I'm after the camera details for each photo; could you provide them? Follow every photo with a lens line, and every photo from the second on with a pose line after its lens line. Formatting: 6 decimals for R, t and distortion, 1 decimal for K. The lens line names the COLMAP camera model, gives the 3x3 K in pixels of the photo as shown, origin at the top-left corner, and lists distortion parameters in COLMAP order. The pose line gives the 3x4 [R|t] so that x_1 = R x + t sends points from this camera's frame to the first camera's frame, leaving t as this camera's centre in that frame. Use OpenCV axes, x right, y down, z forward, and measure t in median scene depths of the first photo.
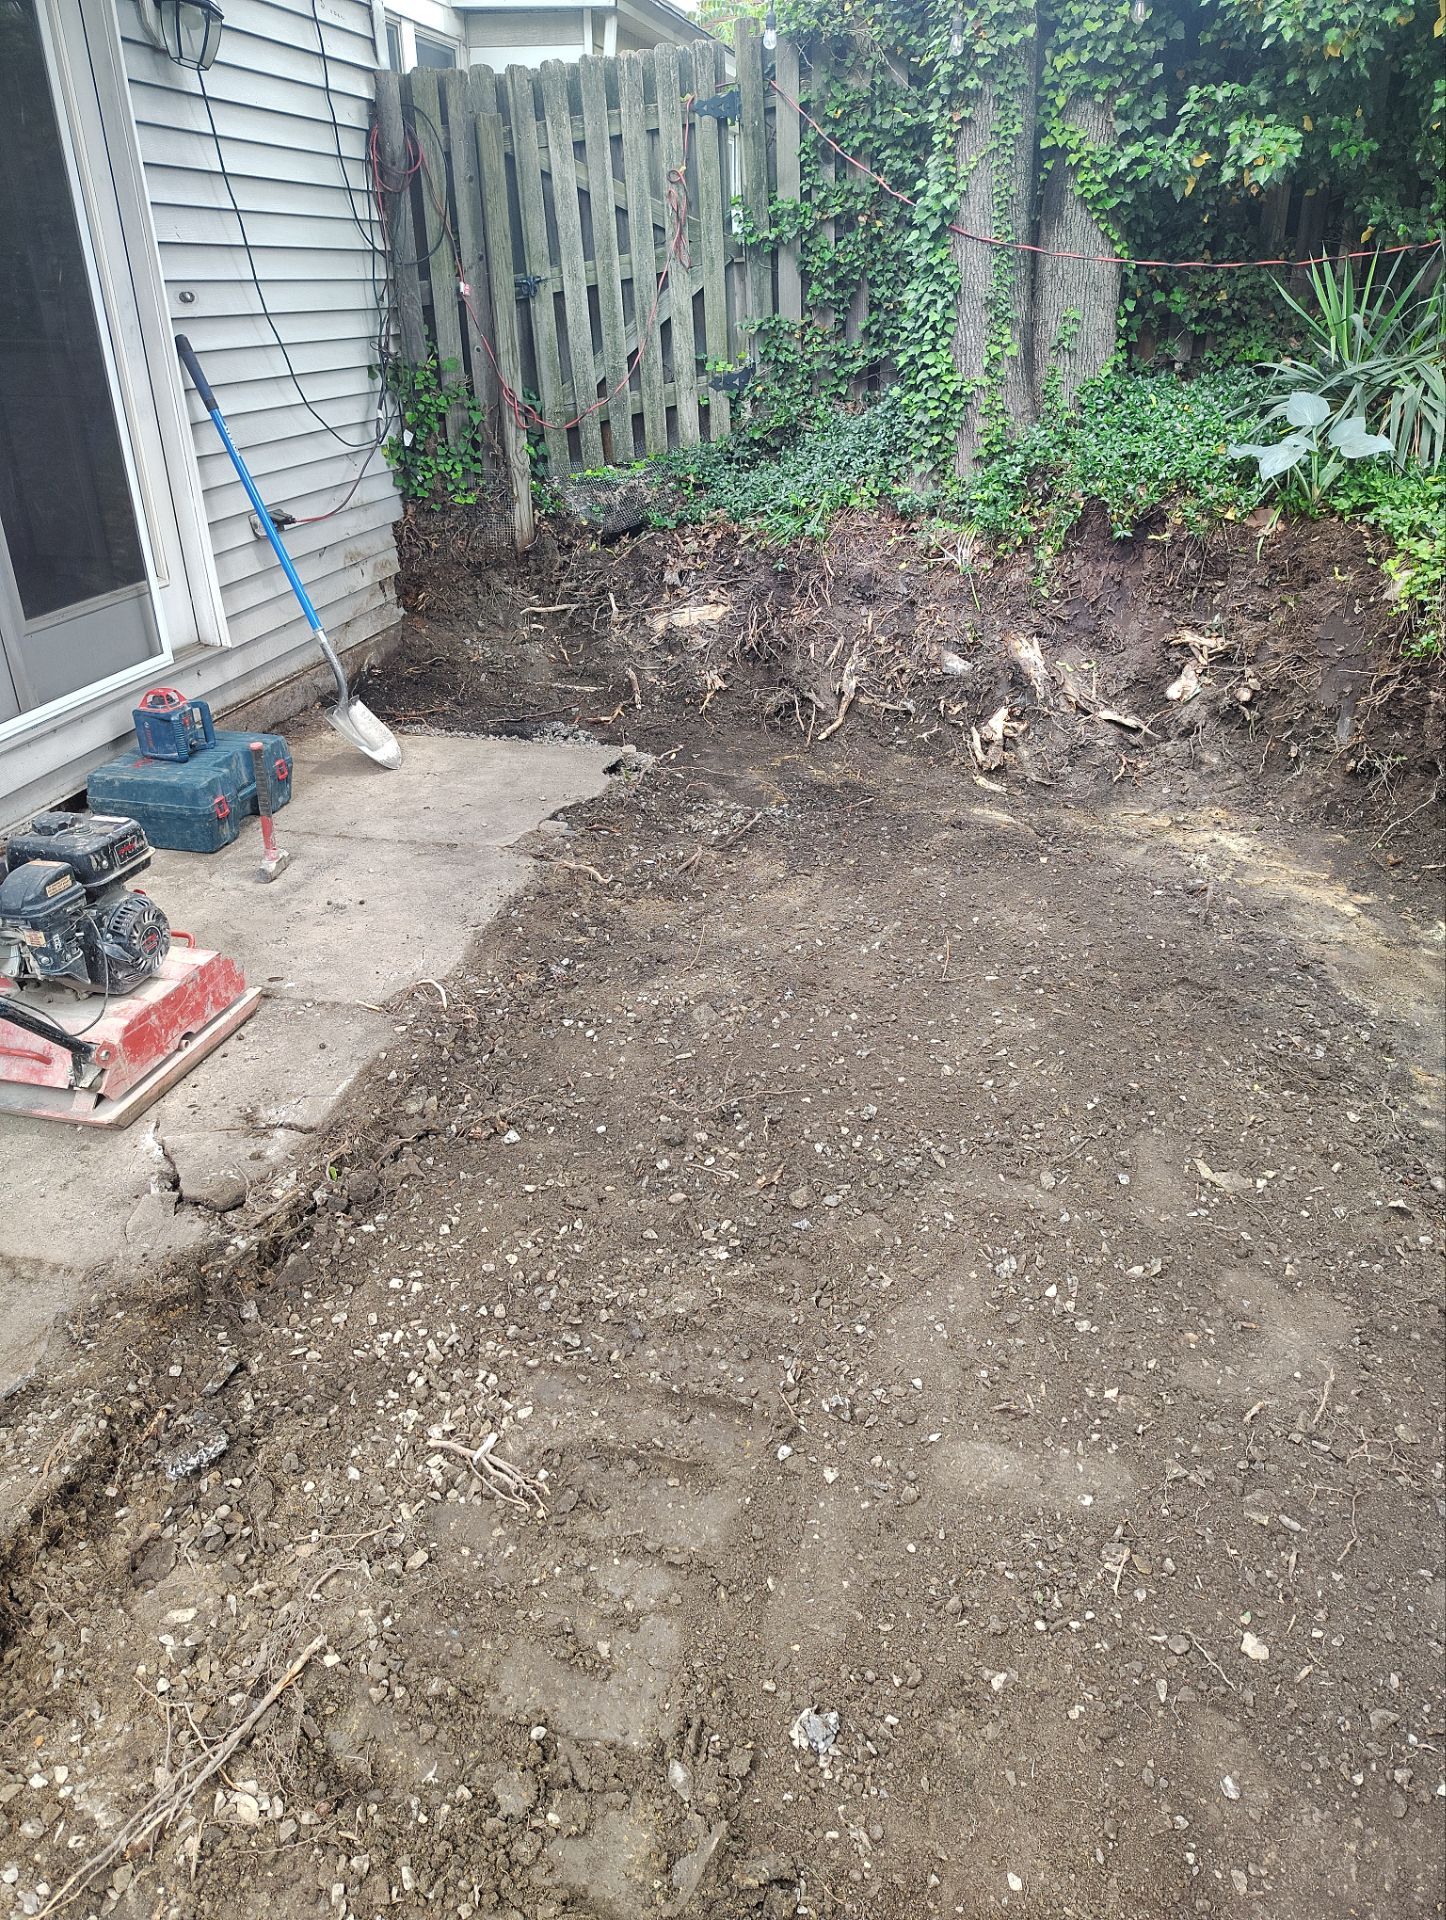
lens RADIAL K [[1325.4, 0, 738.7], [0, 1325.4, 956.3], [0, 0, 1]] dist [0.001137, -0.000615]
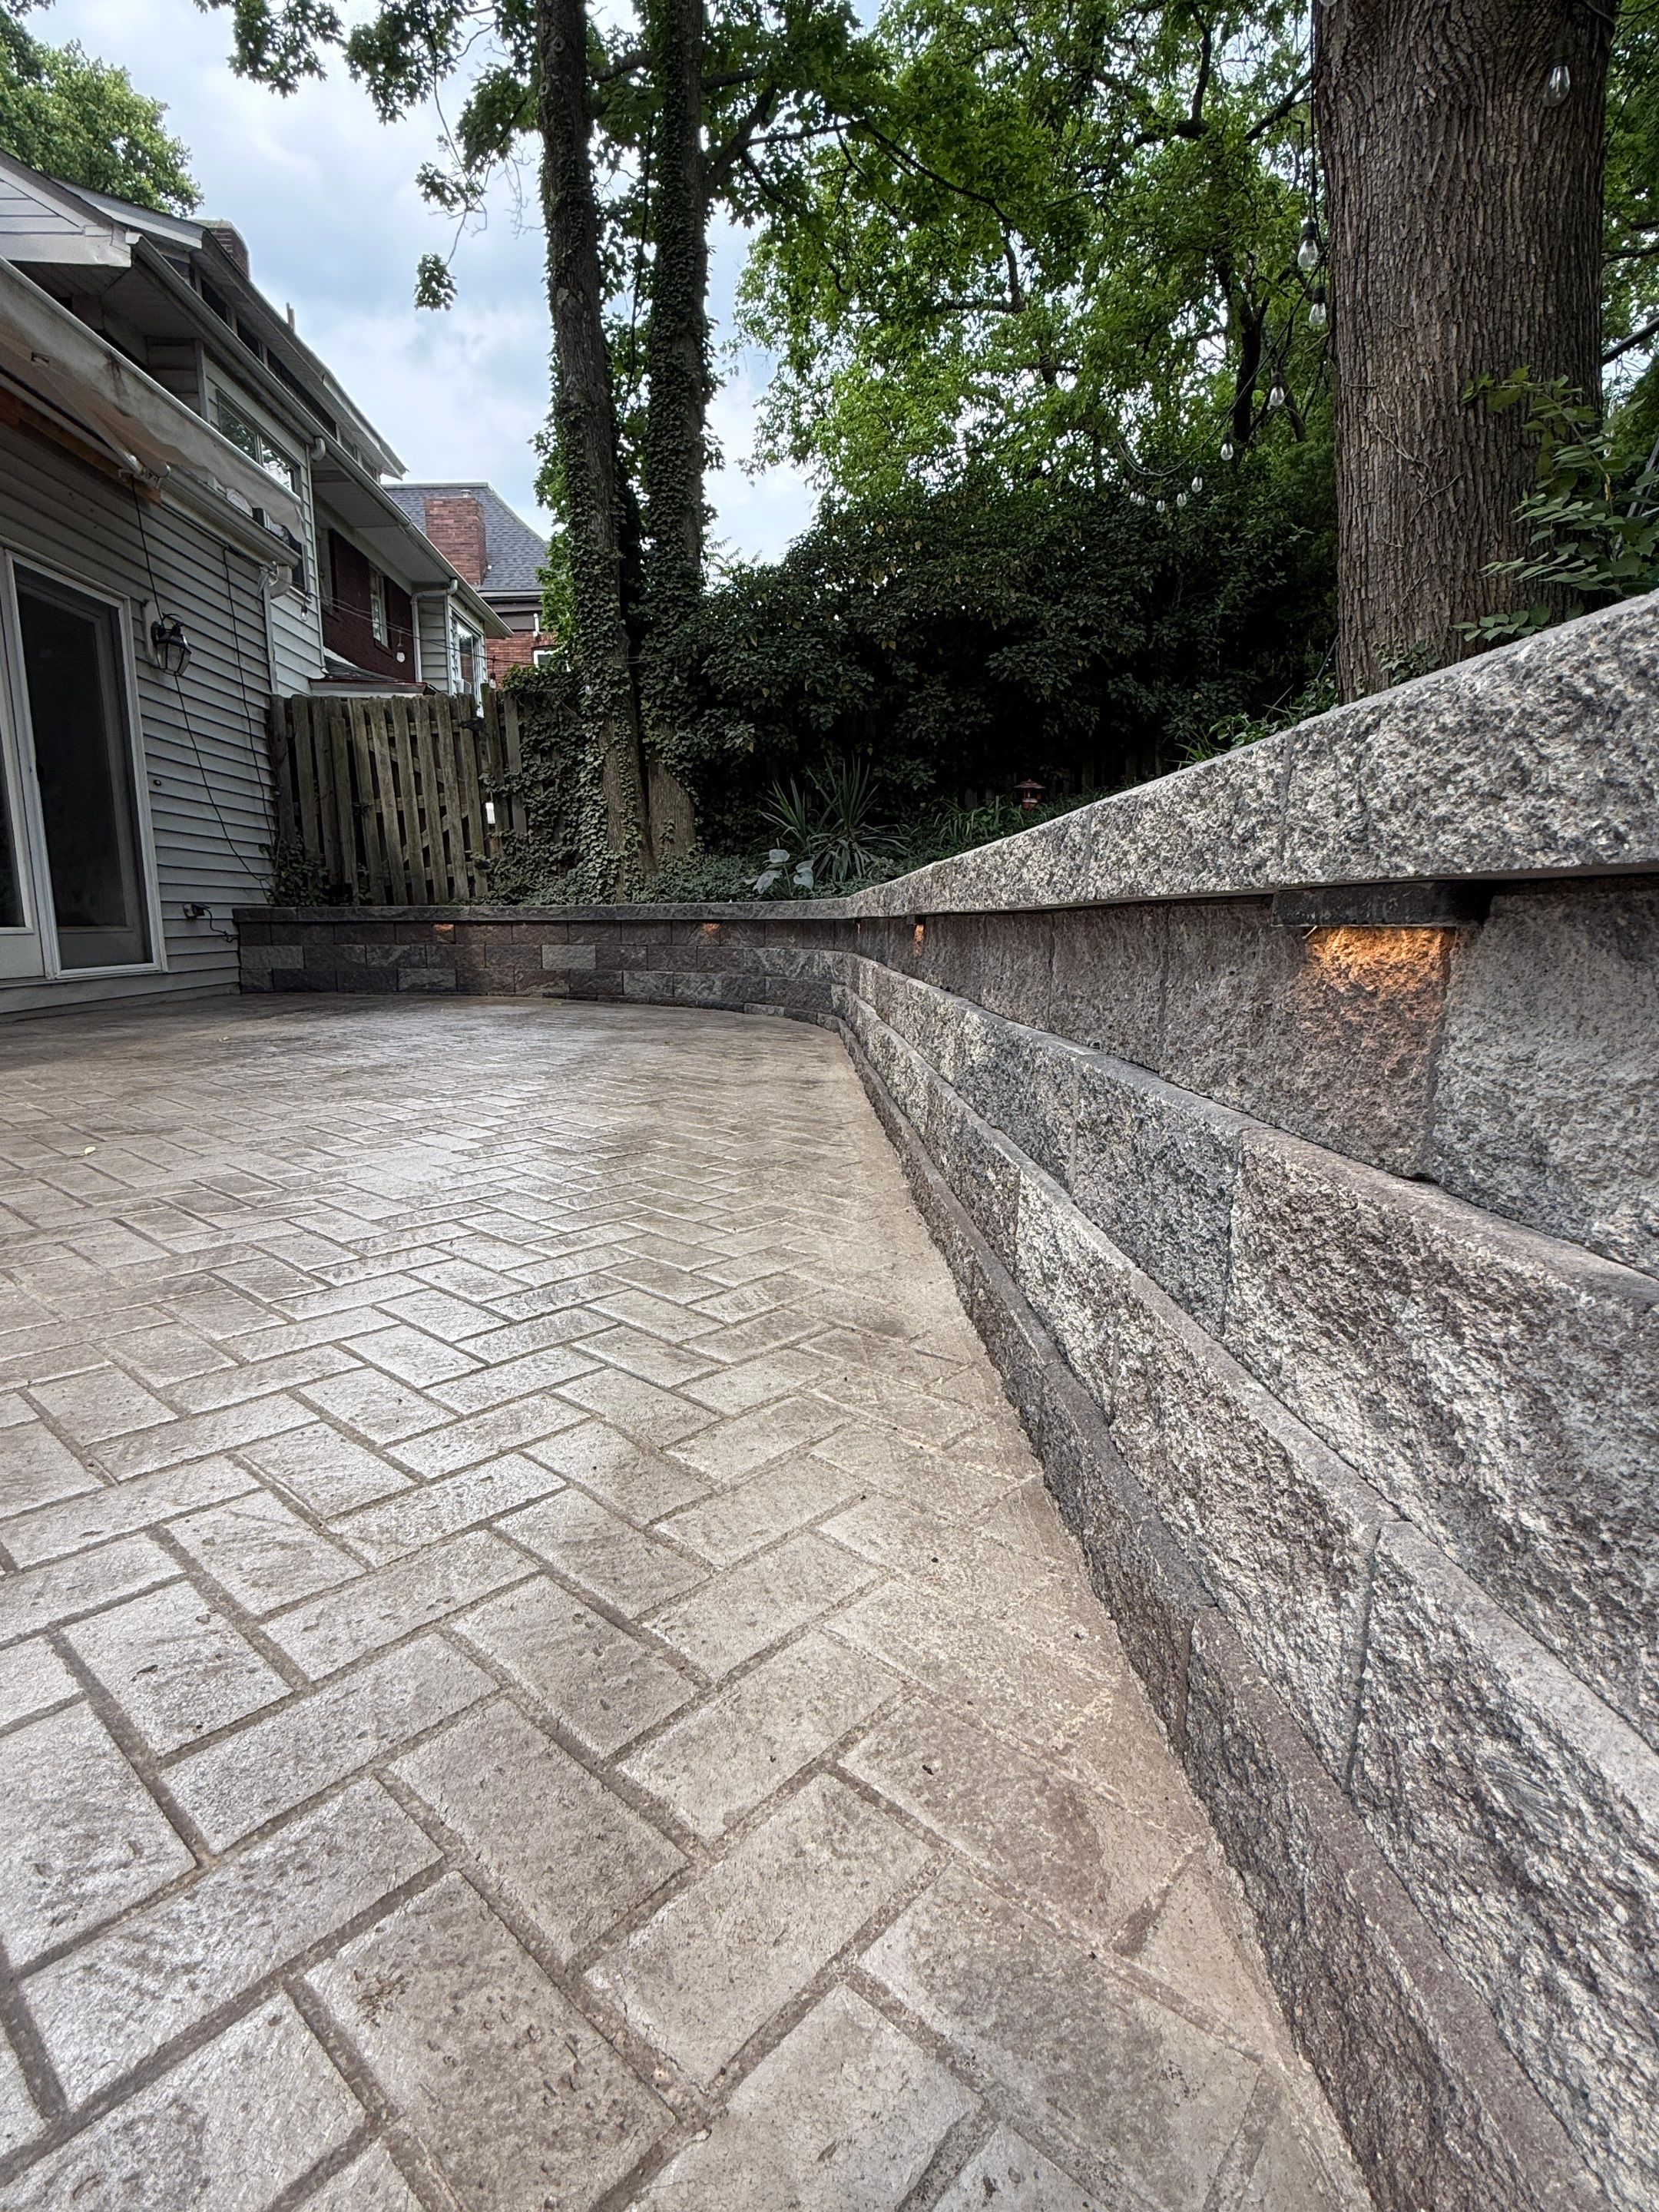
lens RADIAL K [[1099.8, 0, 824.2], [0, 1099.8, 1104.1], [0, 0, 1]] dist [-0.002784, -0.000883]
pose [[0.969378, -0.045054, 0.241406, 0.065834], [0.115507, 0.951149, -0.286312, 0.348211], [-0.216713, 0.305429, 0.927226, -0.351341]]
